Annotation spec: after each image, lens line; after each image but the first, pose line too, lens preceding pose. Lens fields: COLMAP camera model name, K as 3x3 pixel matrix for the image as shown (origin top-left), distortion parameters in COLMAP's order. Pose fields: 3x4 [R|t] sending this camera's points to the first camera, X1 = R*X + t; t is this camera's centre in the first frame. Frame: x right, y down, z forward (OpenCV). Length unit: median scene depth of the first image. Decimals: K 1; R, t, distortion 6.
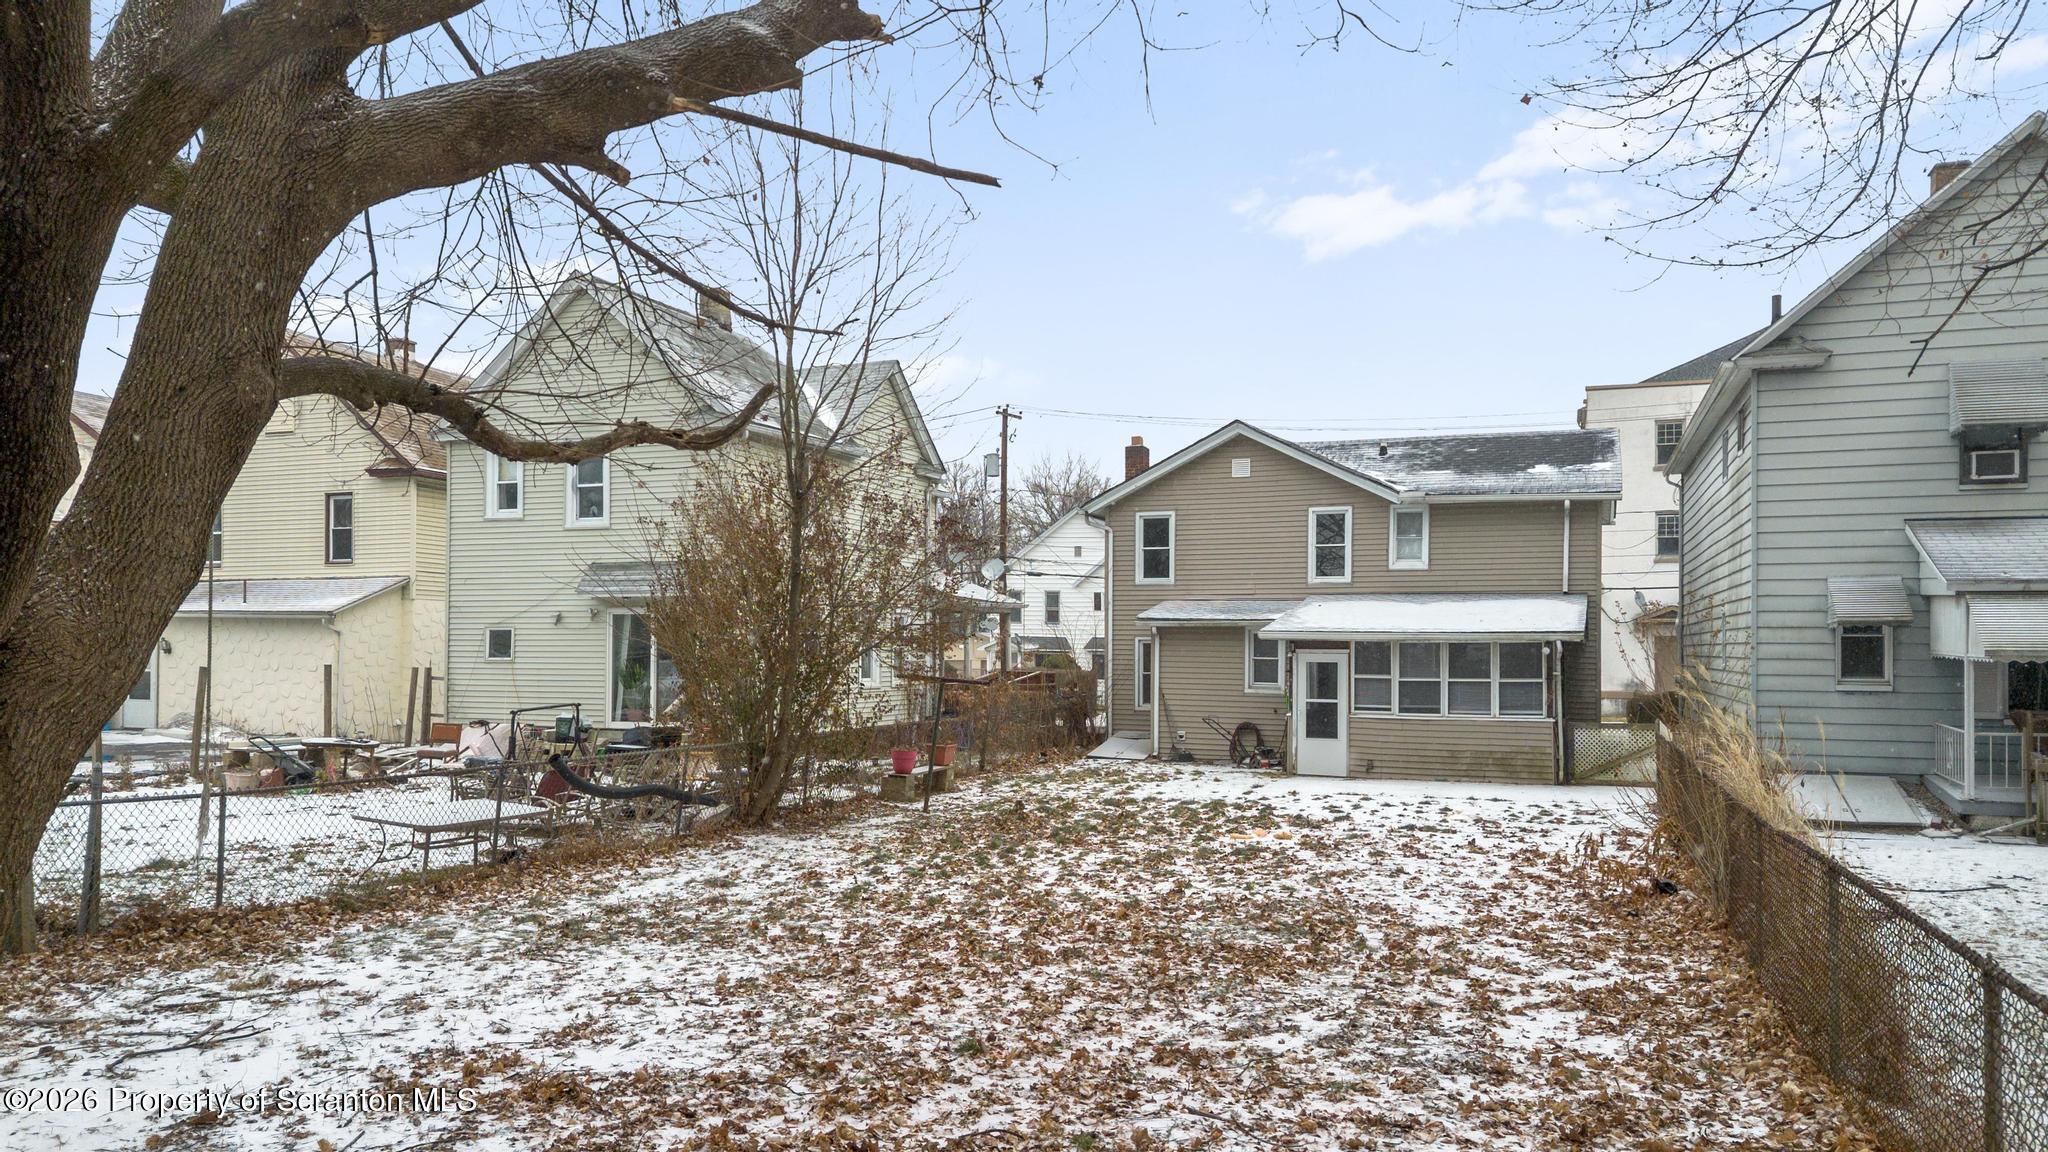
lens RADIAL K [[1465.6, 0, 1012.8], [0, 1465.6, 593.8], [0, 0, 1]] dist [0.076991, -0.086636]
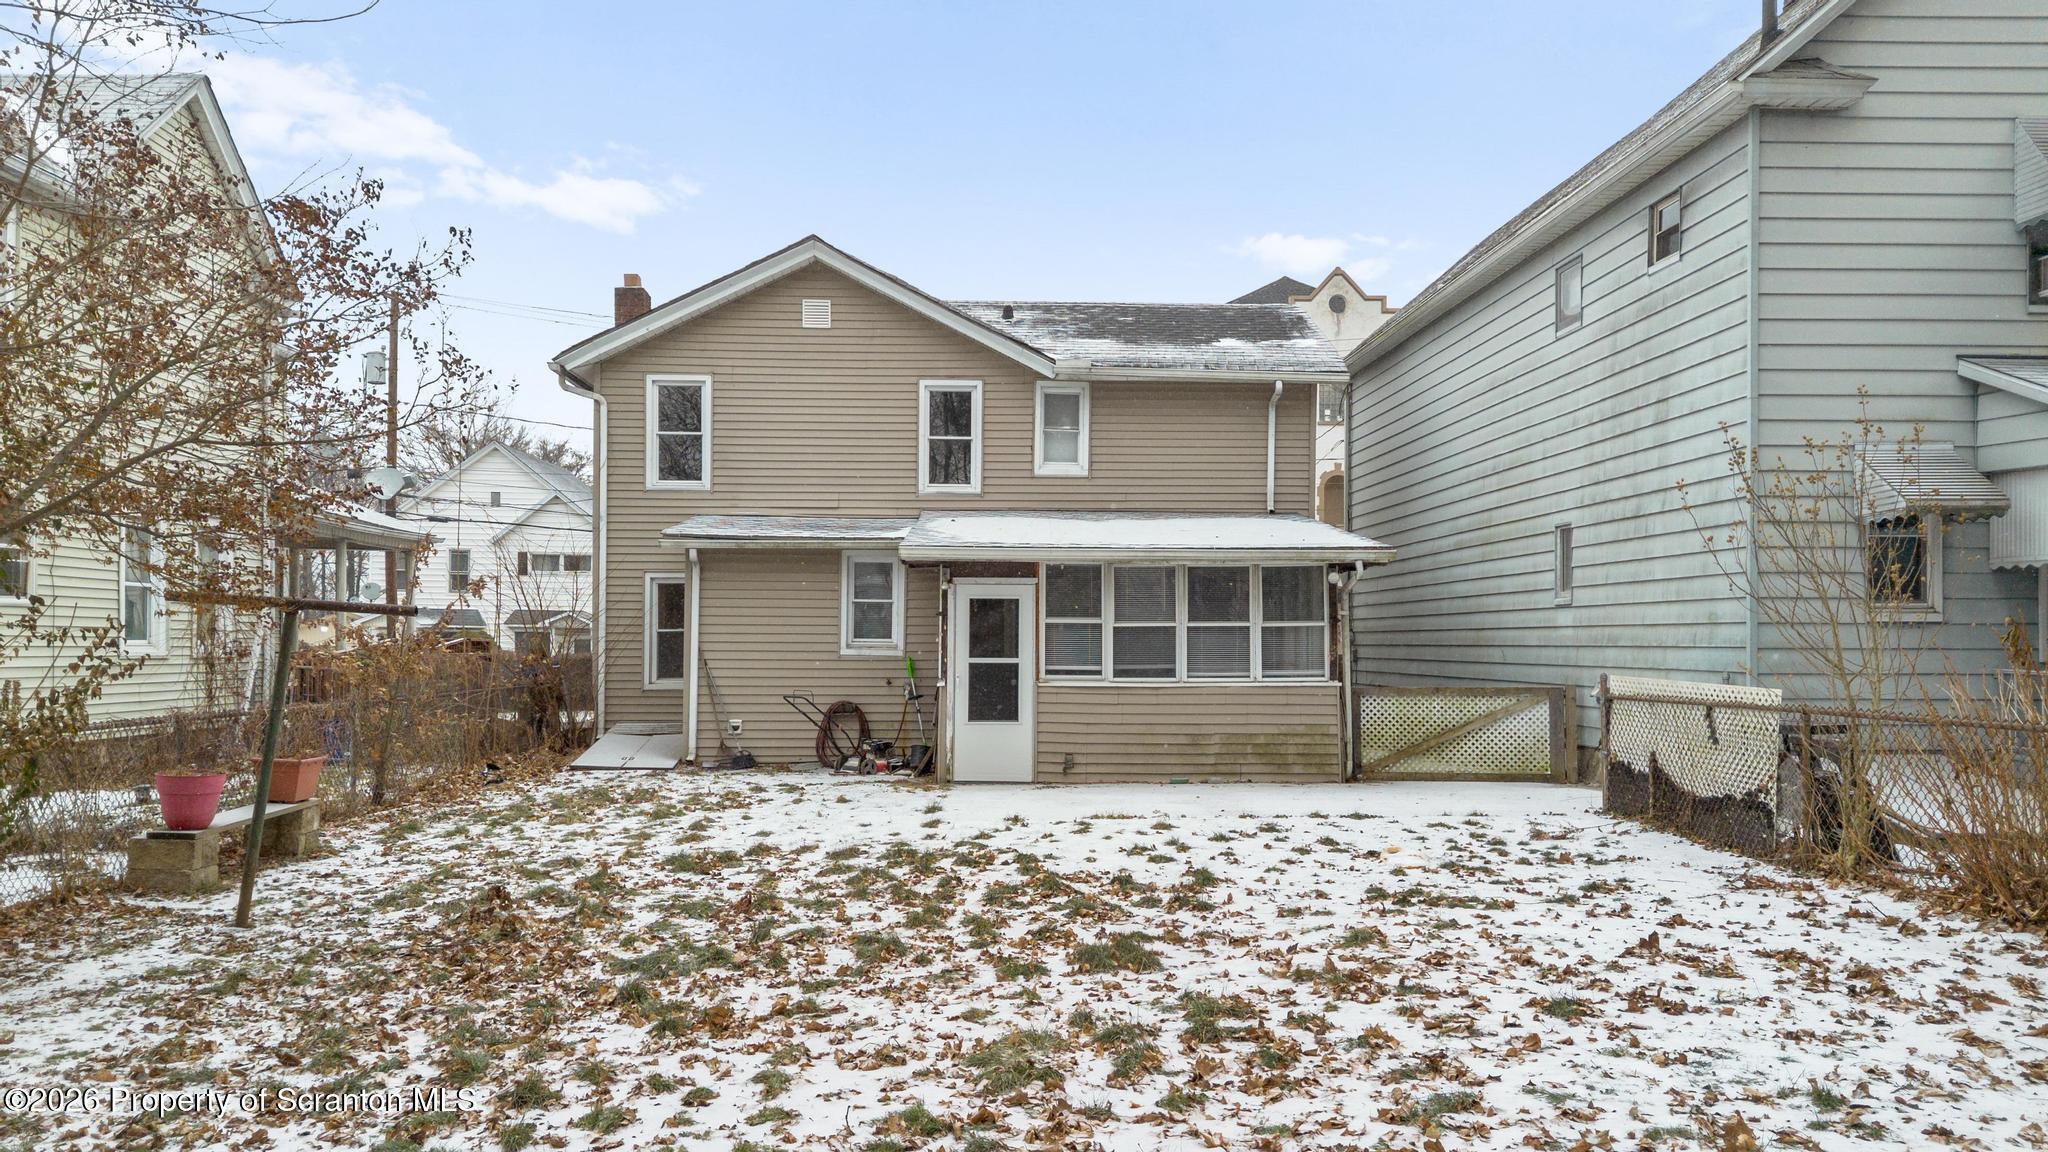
lens RADIAL K [[1447.3, 0, 1024.6], [0, 1447.3, 601.2], [0, 0, 1]] dist [0.119839, -0.172091]
pose [[0.916837, 0.008045, 0.399182, -0.019975], [-0.010845, 0.999930, 0.004758, 0.044375], [-0.399115, -0.008692, 0.916860, 0.436805]]
